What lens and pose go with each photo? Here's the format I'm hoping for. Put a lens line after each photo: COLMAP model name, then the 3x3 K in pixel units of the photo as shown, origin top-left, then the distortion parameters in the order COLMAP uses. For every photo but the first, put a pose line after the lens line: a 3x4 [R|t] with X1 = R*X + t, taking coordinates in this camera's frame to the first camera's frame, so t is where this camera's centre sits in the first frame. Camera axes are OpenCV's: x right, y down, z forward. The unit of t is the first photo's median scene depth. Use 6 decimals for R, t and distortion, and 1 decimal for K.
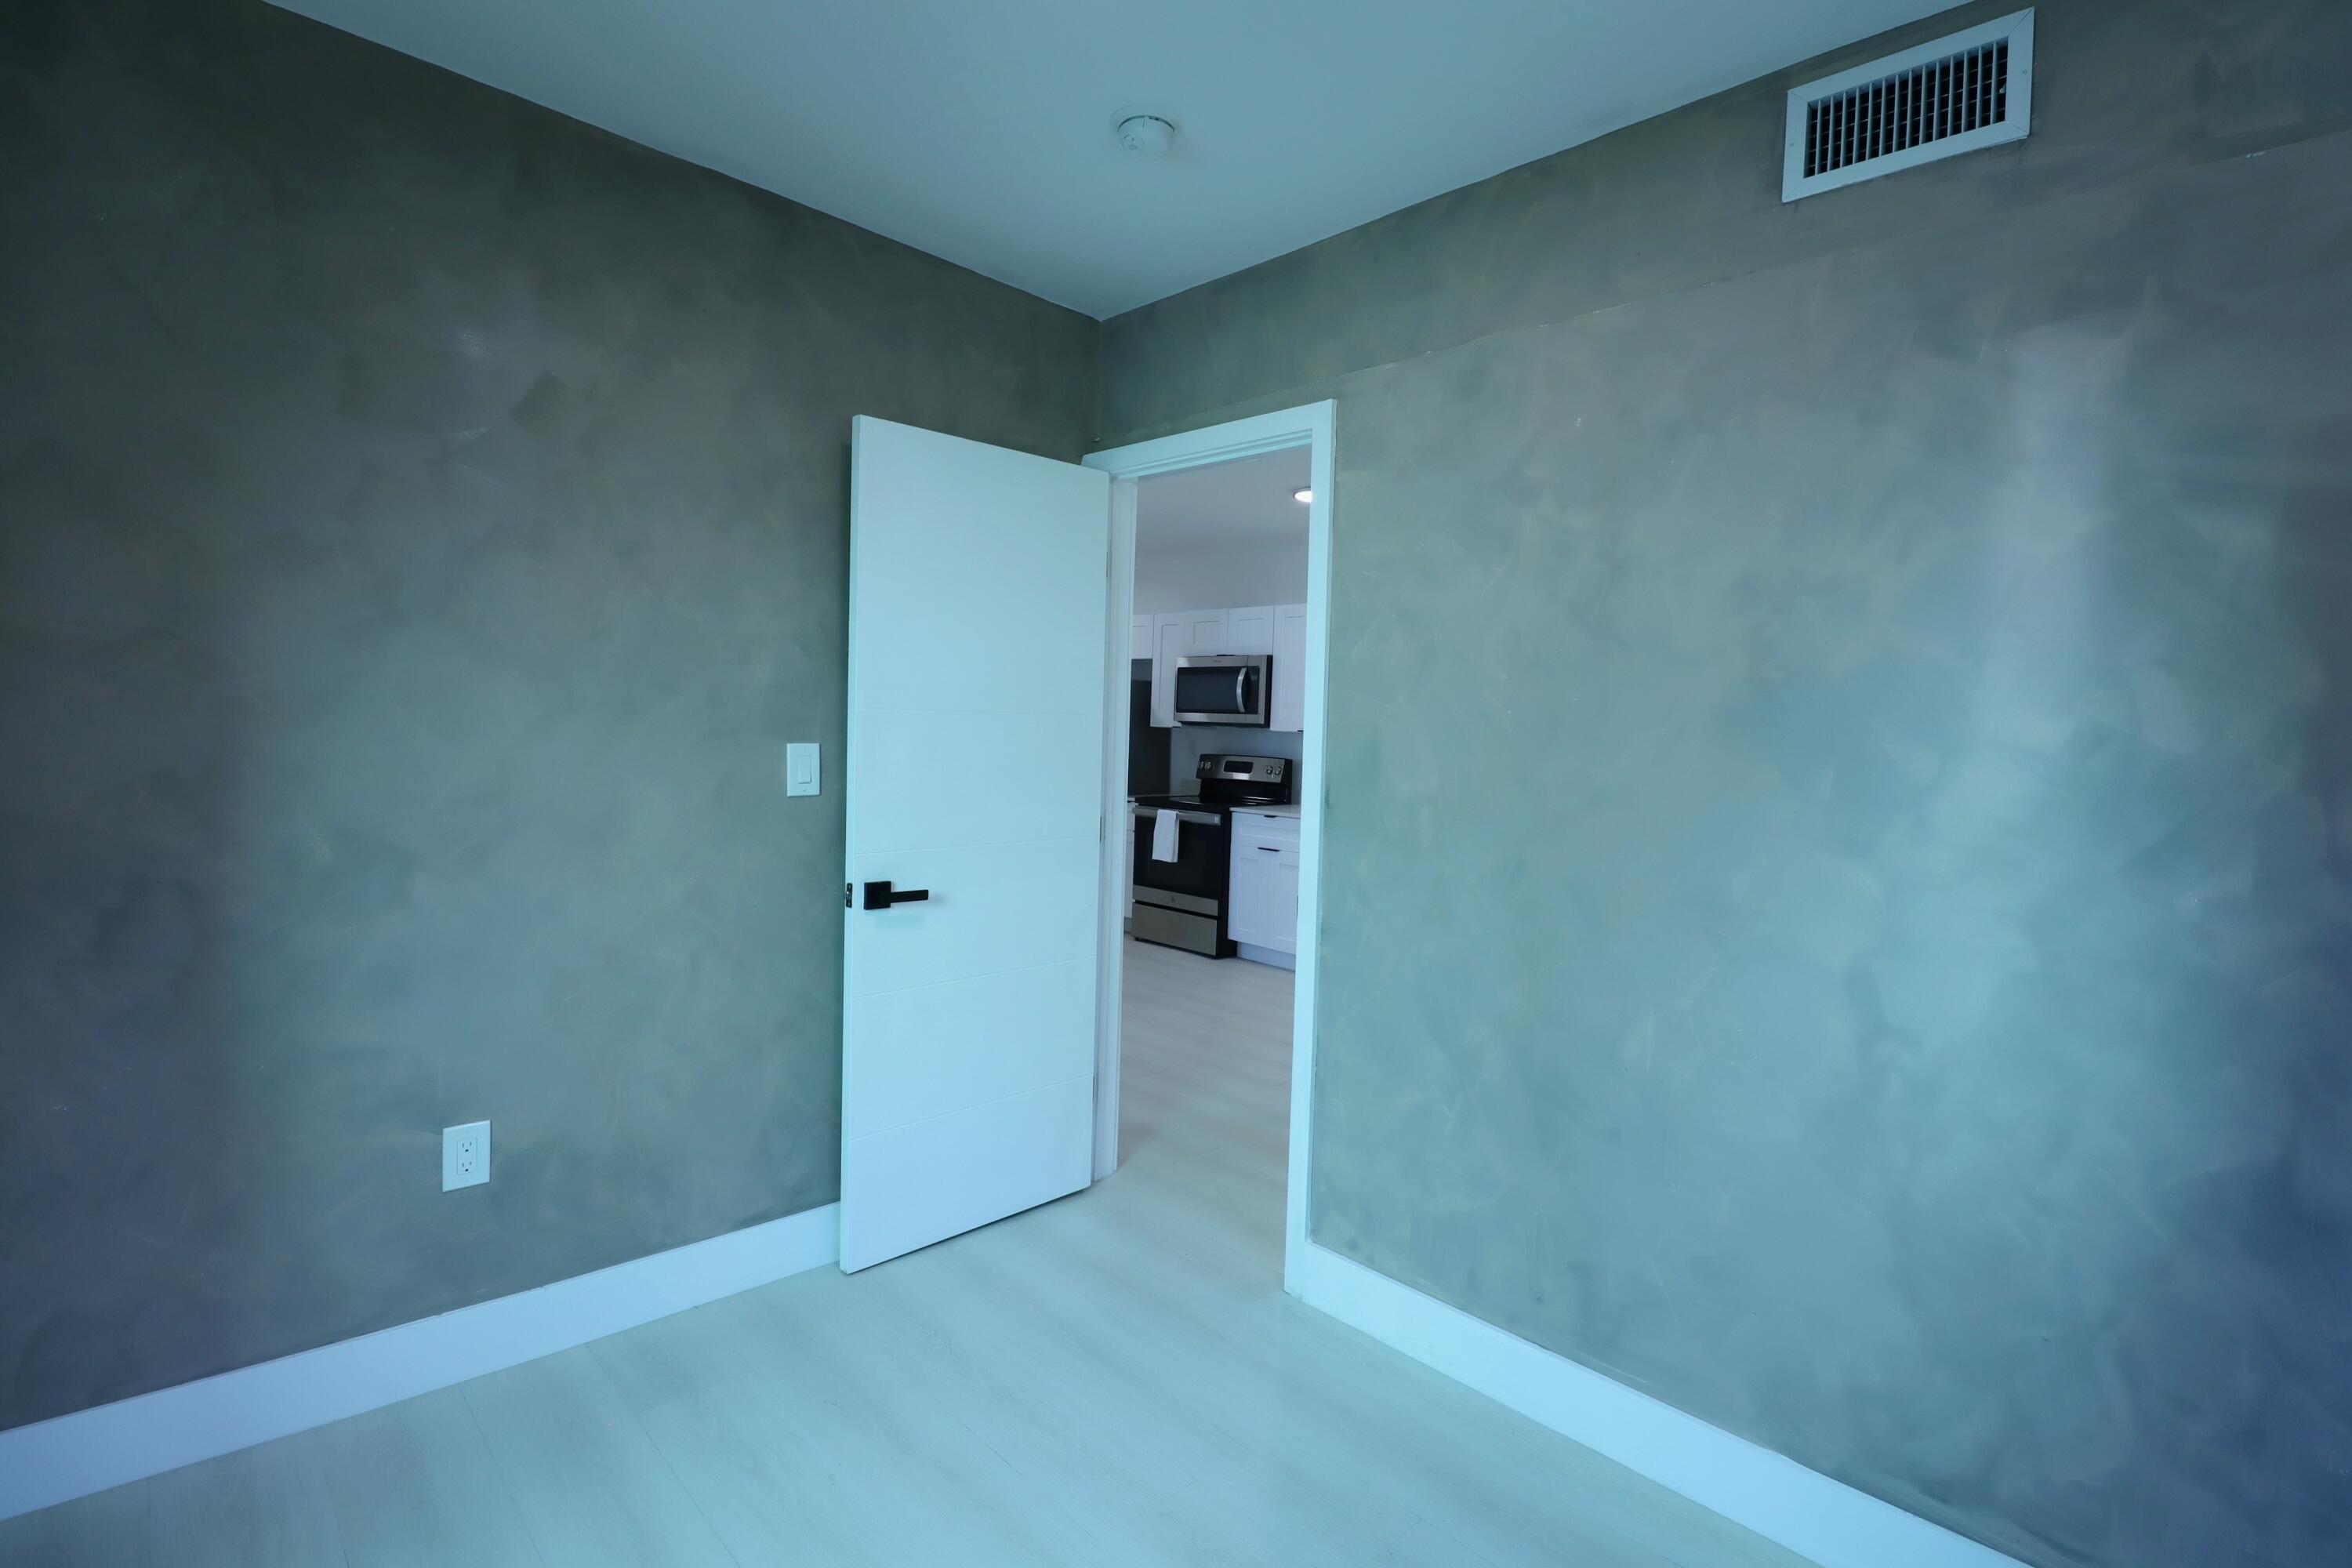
lens RADIAL K [[1094.5, 0, 1186.4], [0, 1094.5, 771.4], [0, 0, 1]] dist [-0.000543, -0.013470]
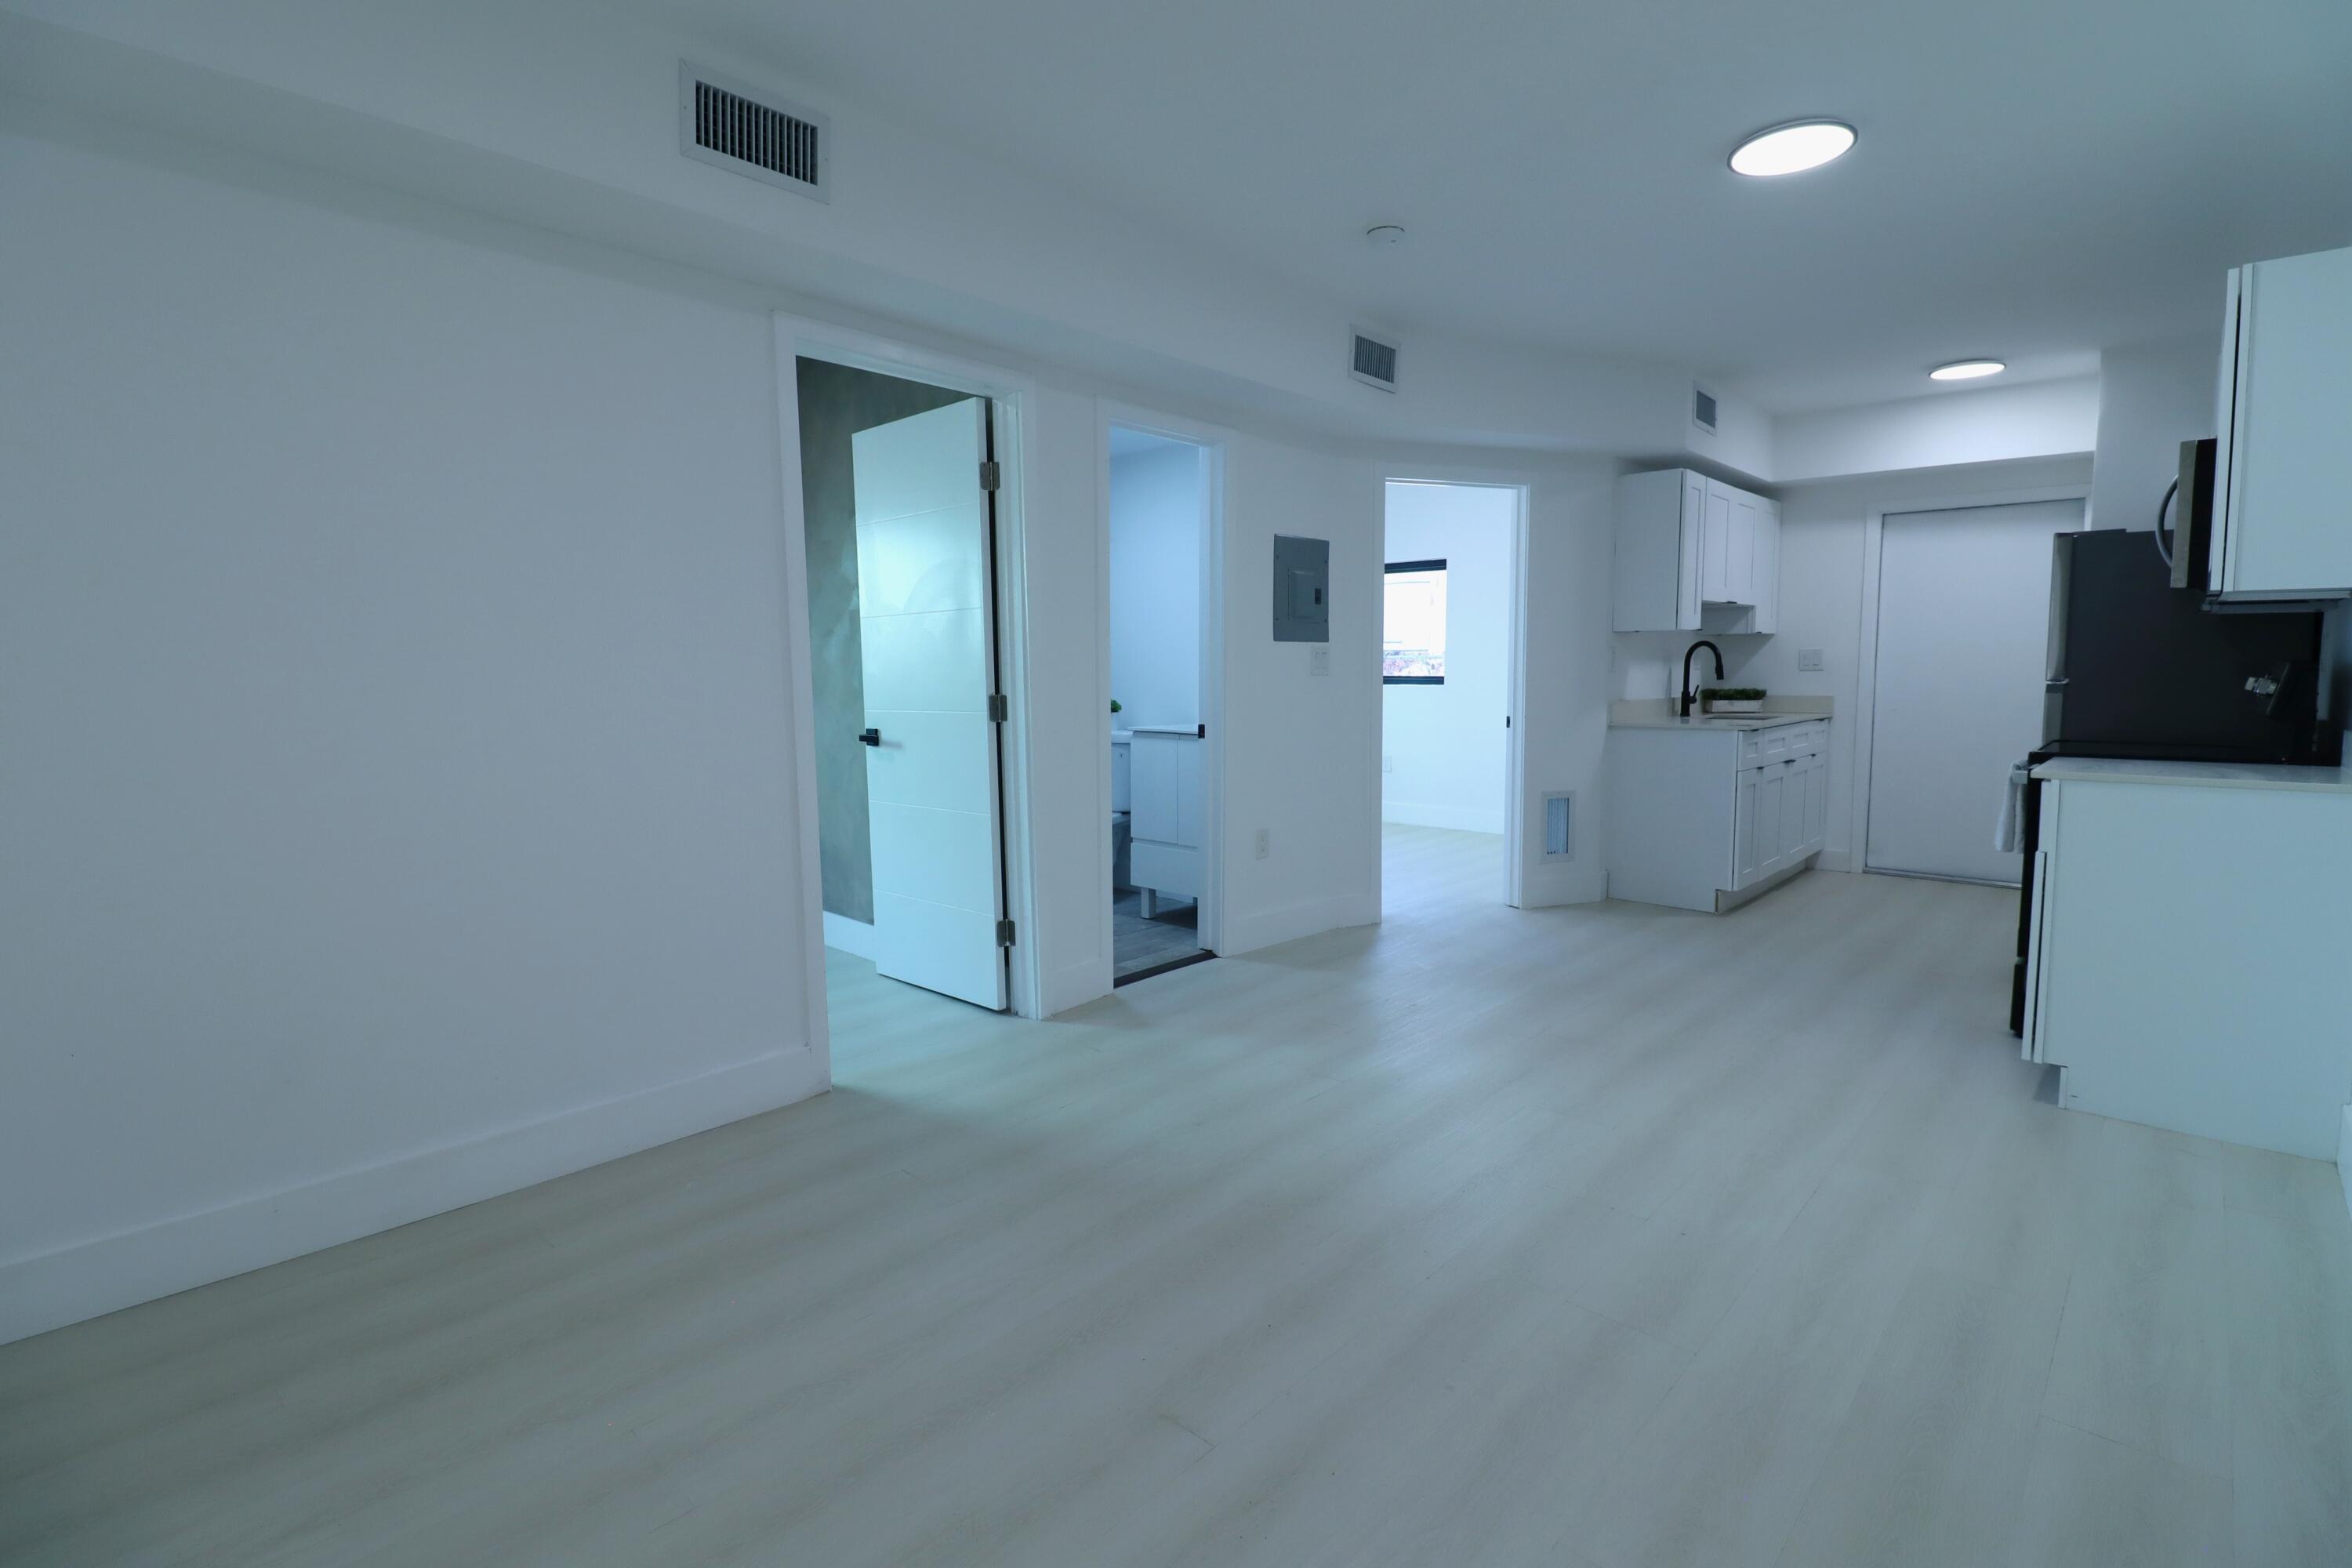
lens RADIAL K [[1094.5, 0, 1186.4], [0, 1094.5, 771.4], [0, 0, 1]] dist [-0.000543, -0.013470]
pose [[0.062815, 0.059923, -0.996225, 0.513039], [-0.034068, 0.997743, 0.057866, 0.023113], [0.997444, 0.030305, 0.064714, 0.537447]]
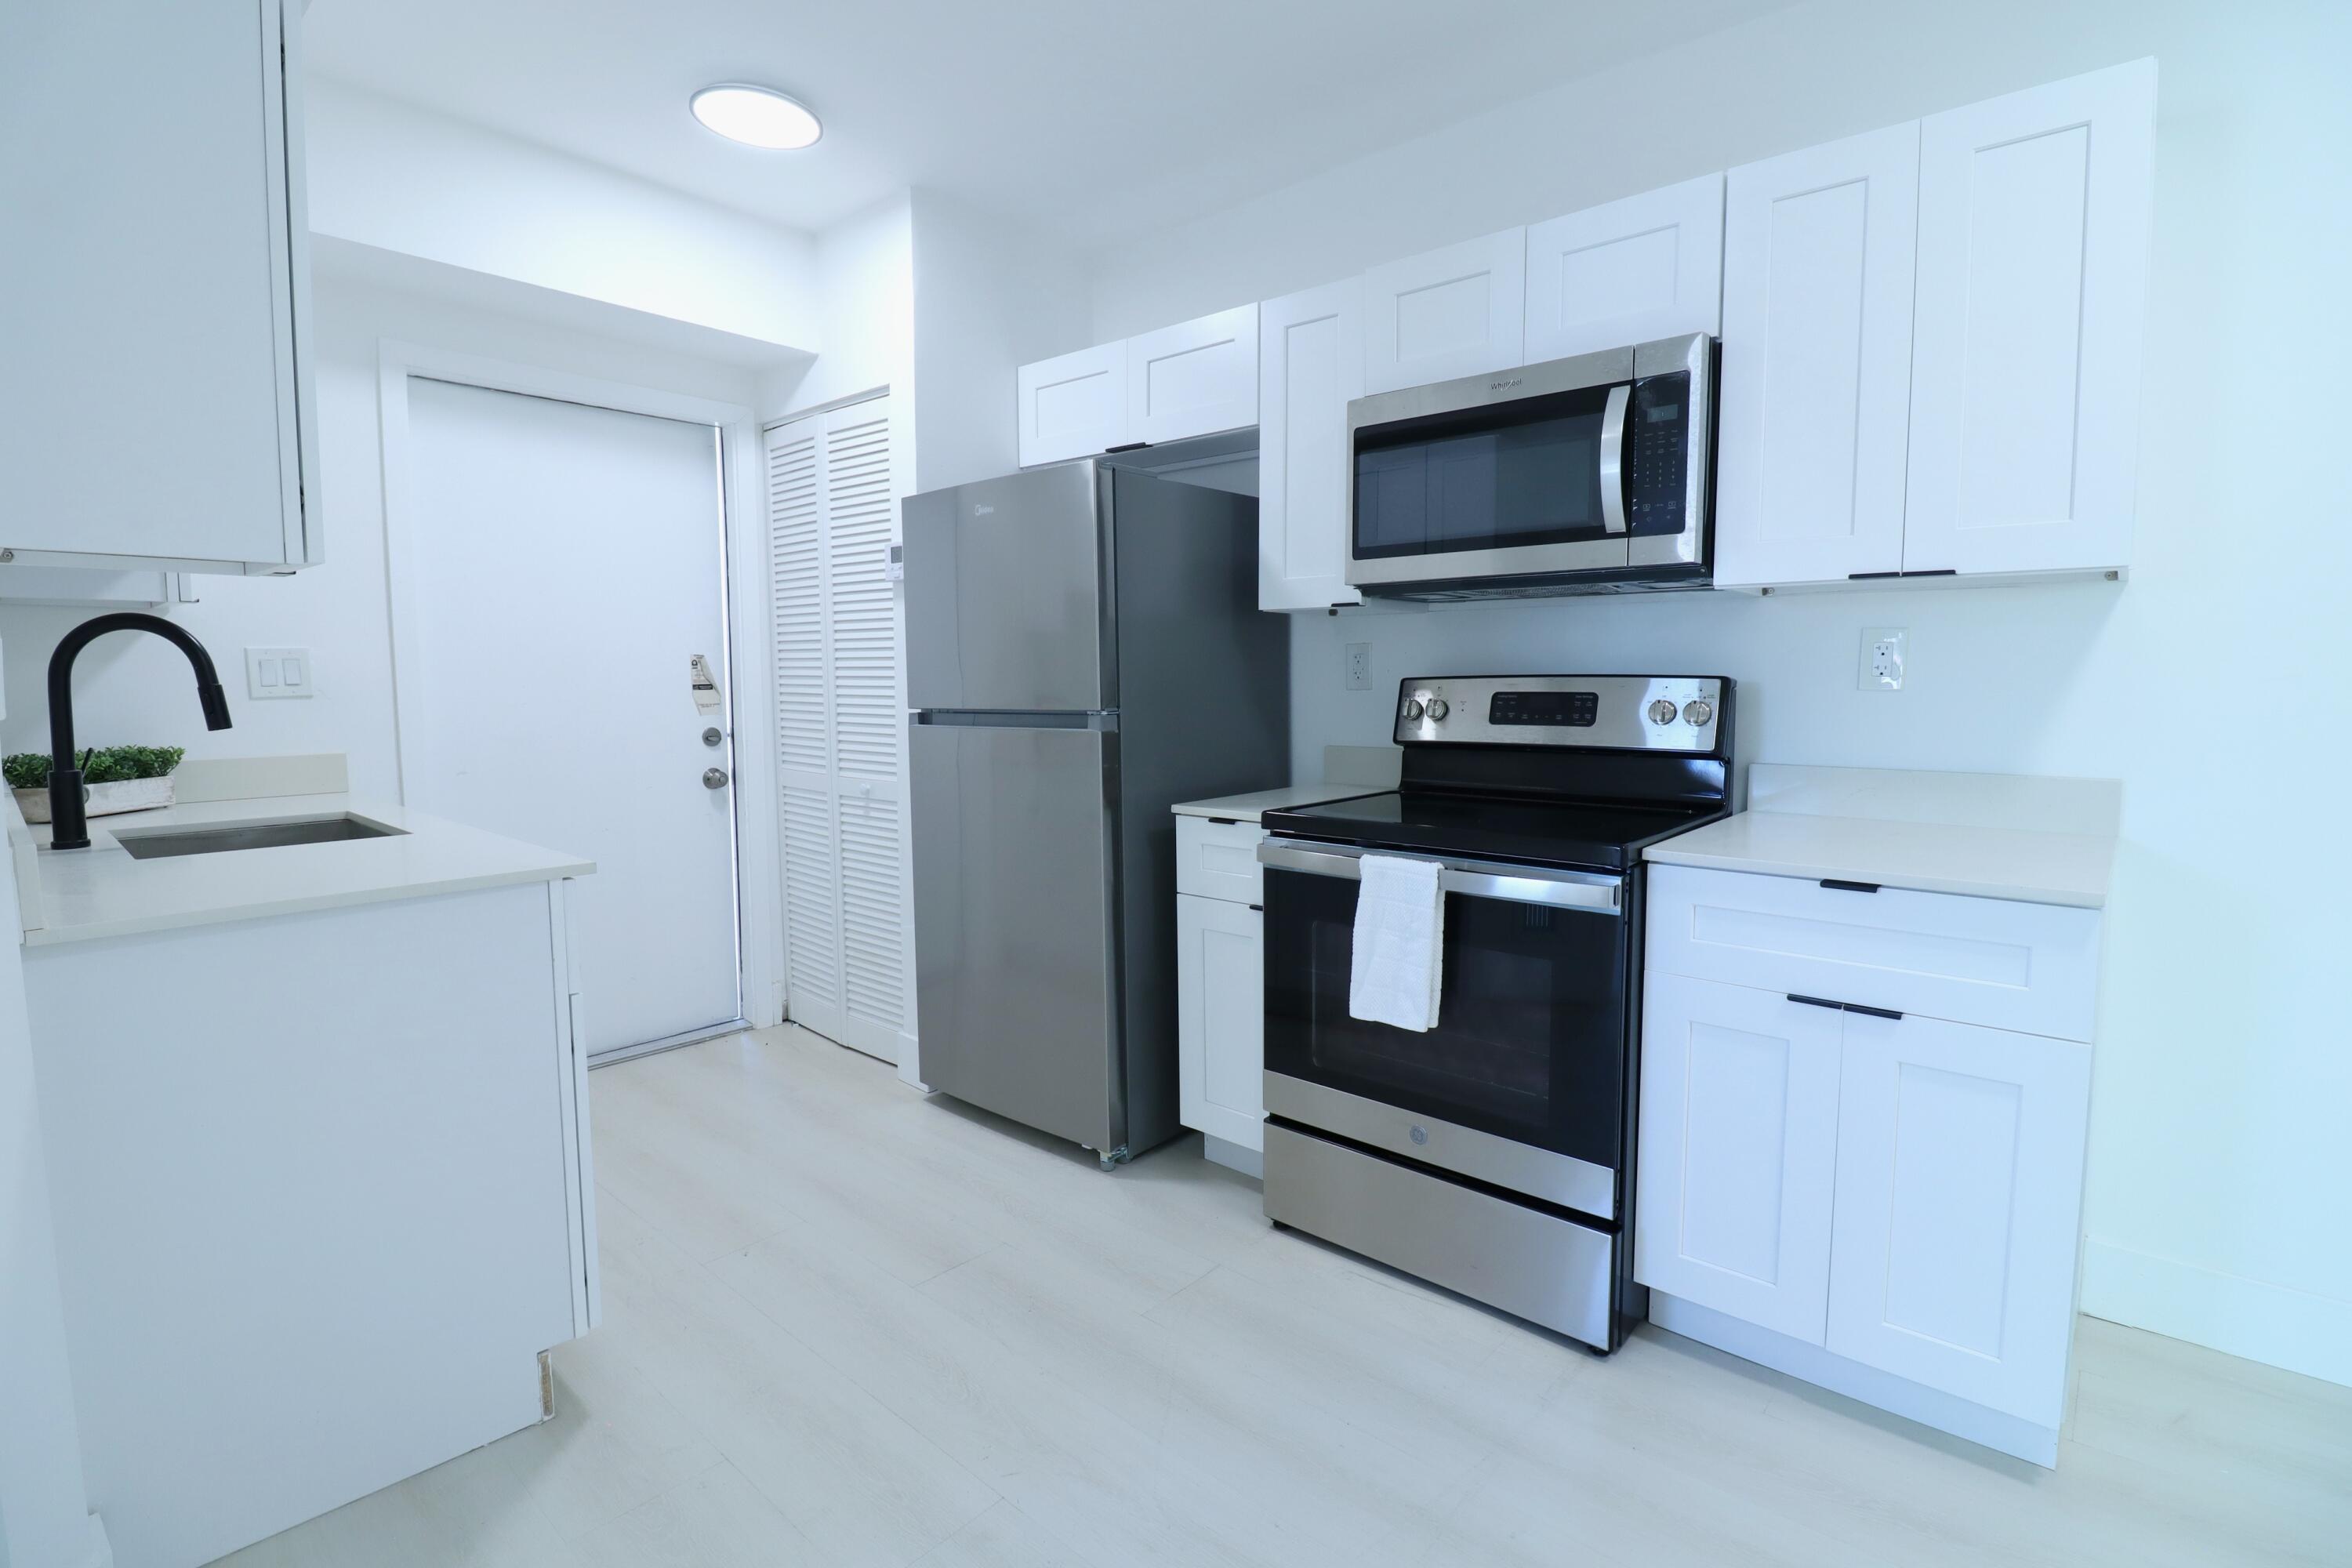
lens RADIAL K [[1094.5, 0, 1186.4], [0, 1094.5, 771.4], [0, 0, 1]] dist [-0.000543, -0.013470]
pose [[0.995458, -0.045004, 0.083889, -0.101141], [0.041073, 0.998002, 0.048001, -0.006036], [-0.085882, -0.044338, 0.995318, 0.700527]]
